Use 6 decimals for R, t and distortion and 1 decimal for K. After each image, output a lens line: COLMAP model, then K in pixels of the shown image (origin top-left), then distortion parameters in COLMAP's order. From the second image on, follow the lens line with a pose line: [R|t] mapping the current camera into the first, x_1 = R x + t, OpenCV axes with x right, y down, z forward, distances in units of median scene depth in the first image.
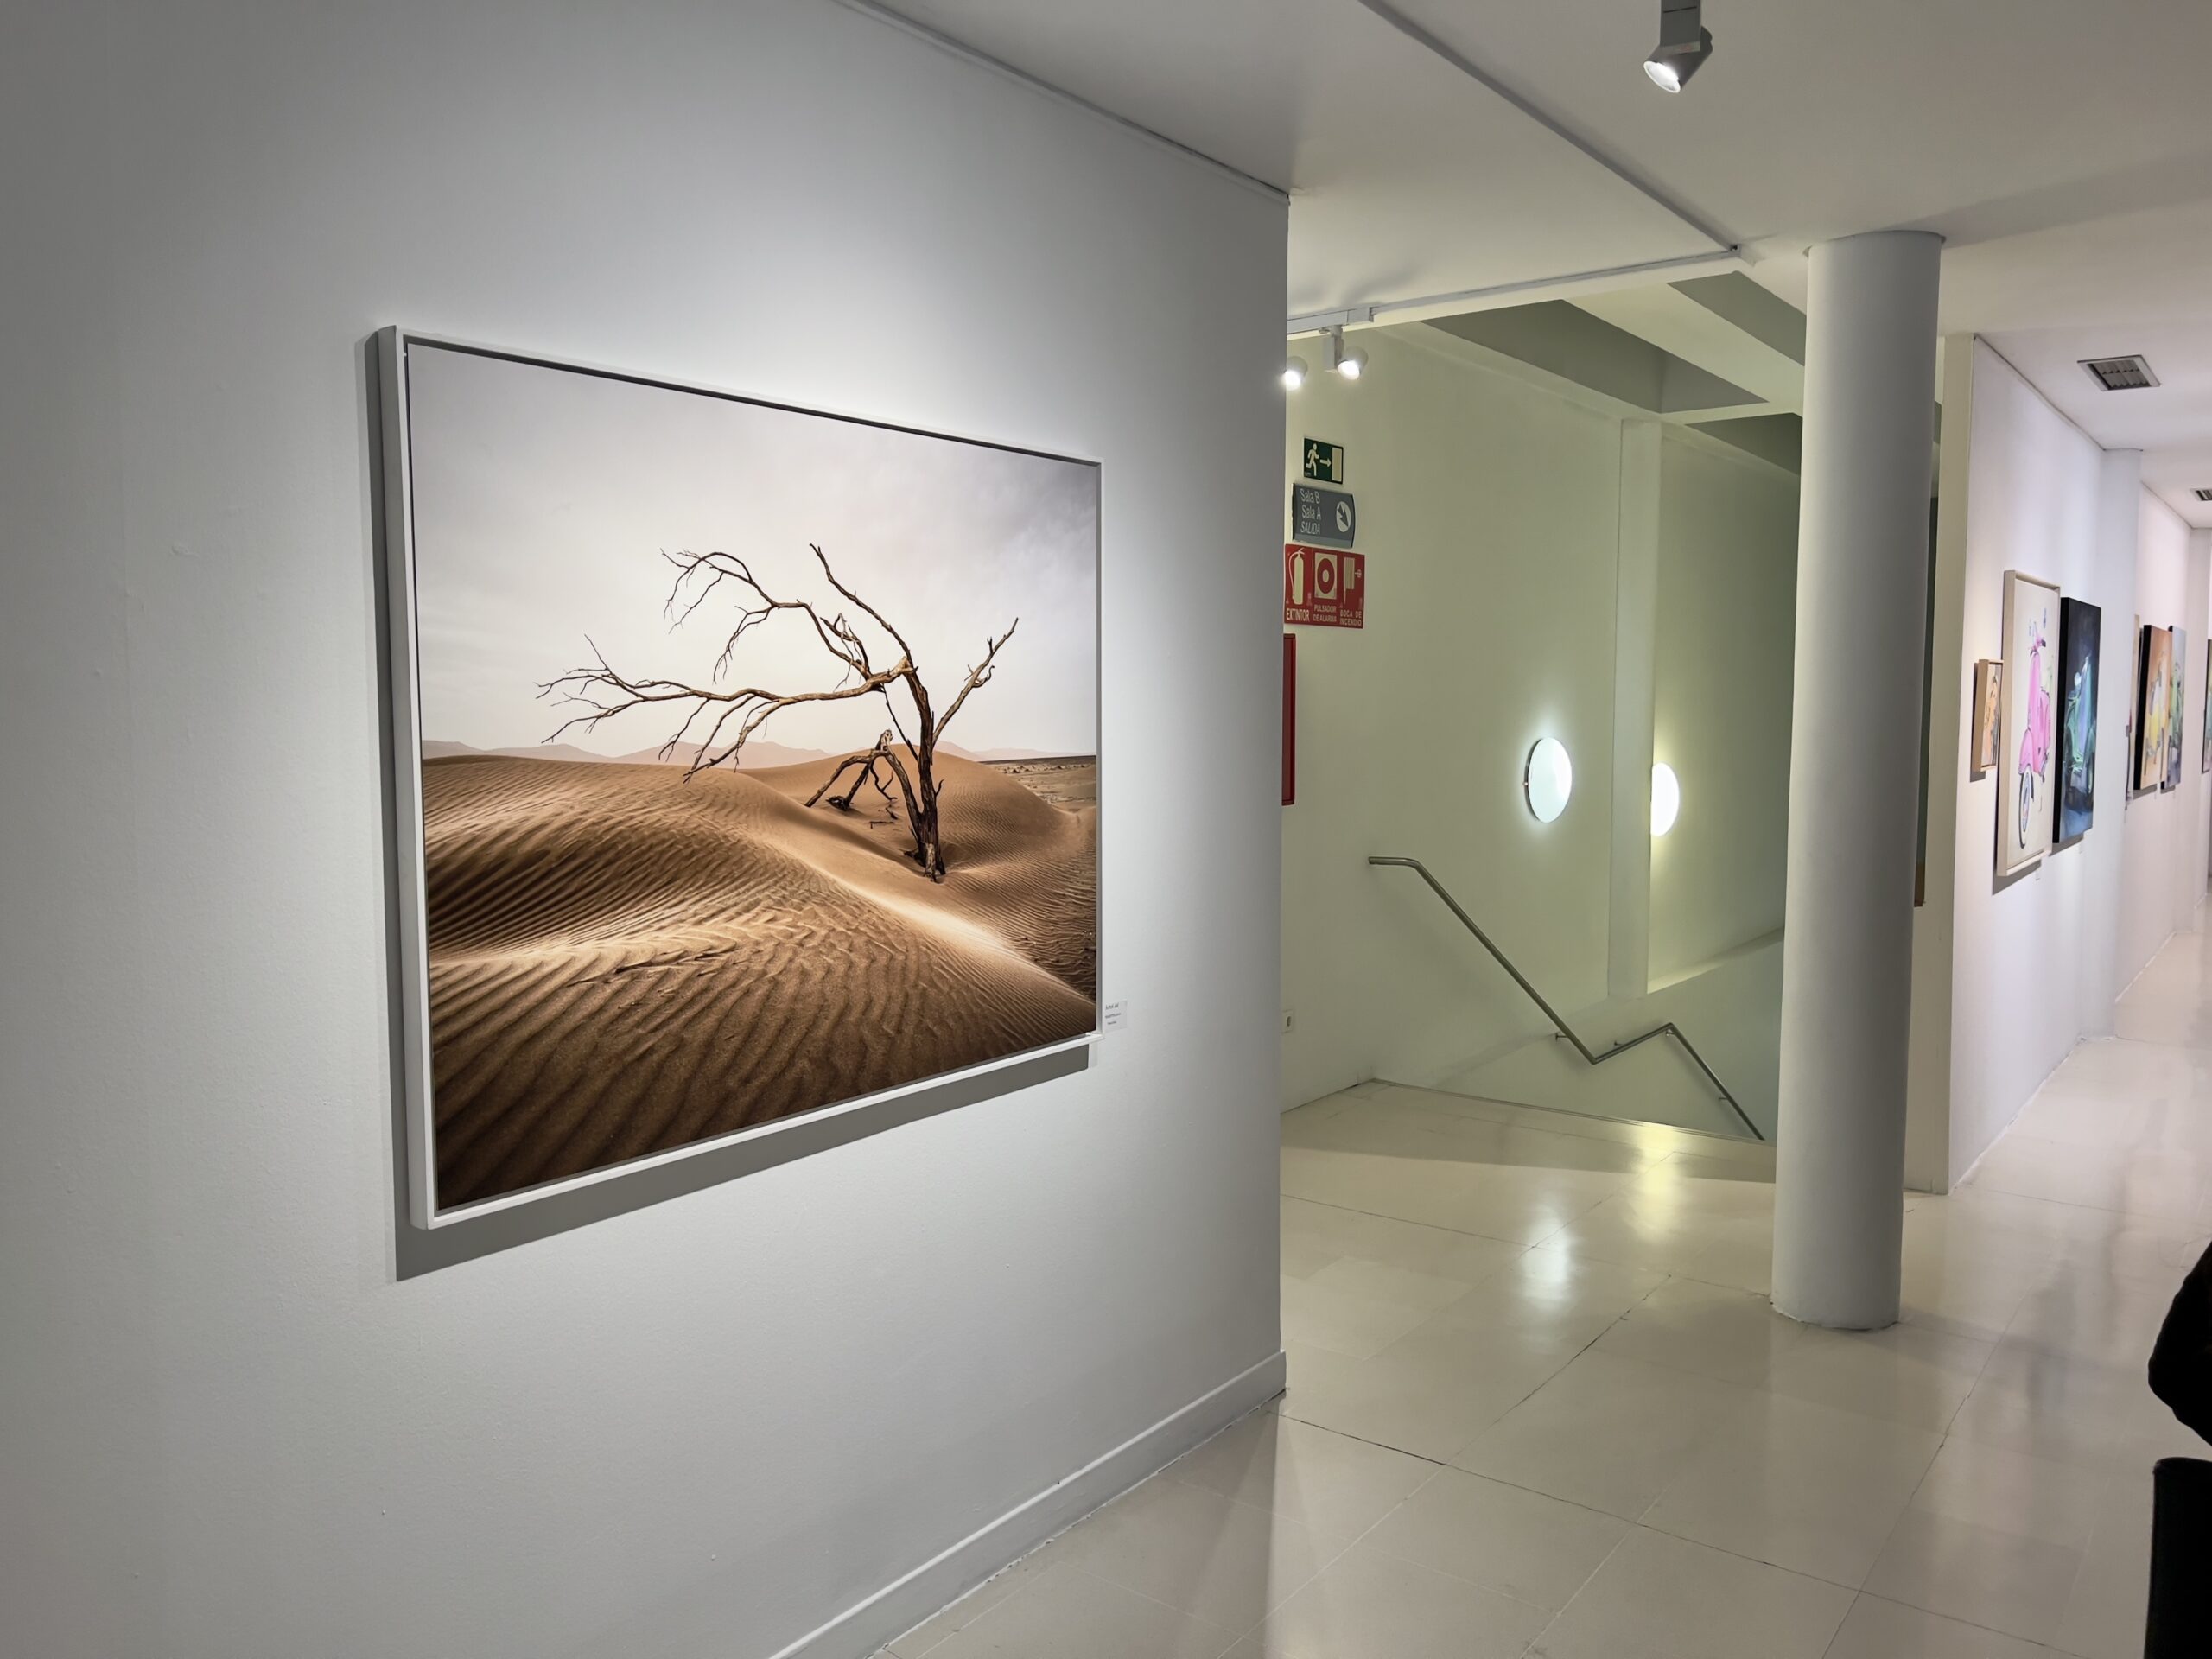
lens RADIAL K [[1656.6, 0, 1106.0], [0, 1656.6, 829.5], [0, 0, 1]] dist [0.192287, -0.572780]
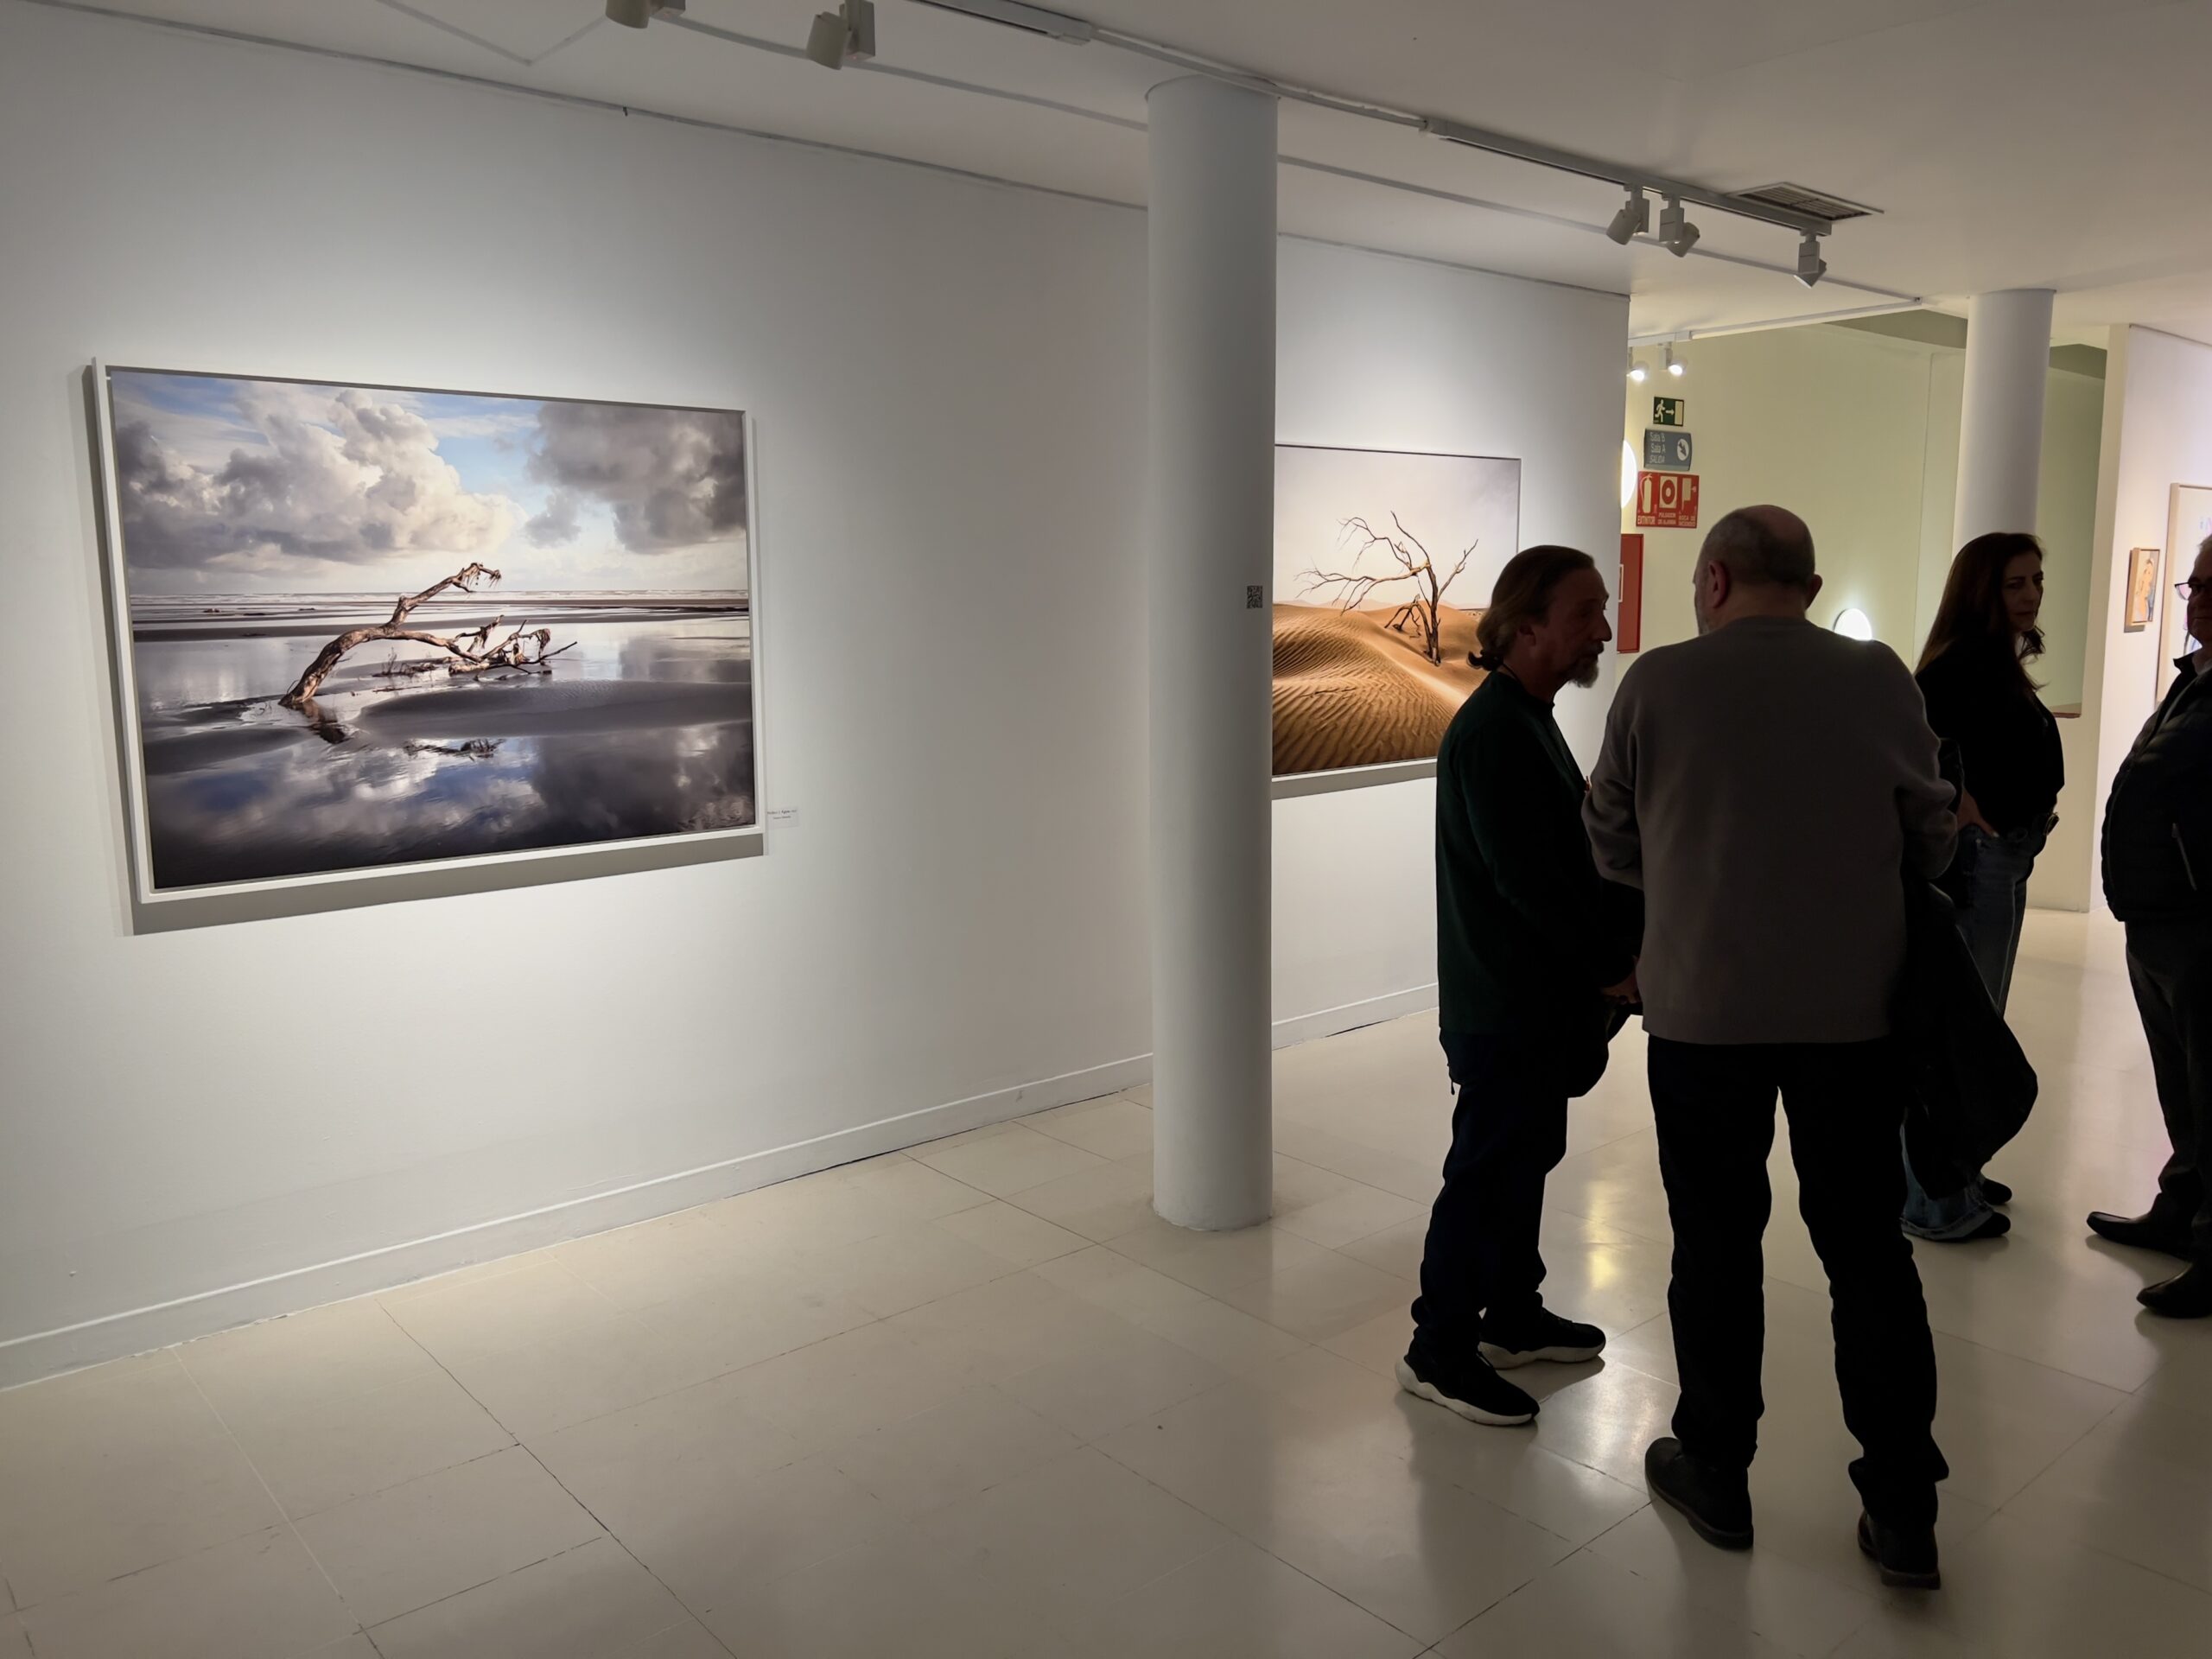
lens RADIAL K [[1656.6, 0, 1106.0], [0, 1656.6, 829.5], [0, 0, 1]] dist [0.192287, -0.572780]
pose [[0.976816, 0.024888, -0.212628, -0.056808], [-0.010922, 0.997719, 0.066608, 0.105122], [0.213801, -0.062741, 0.974860, -1.225147]]
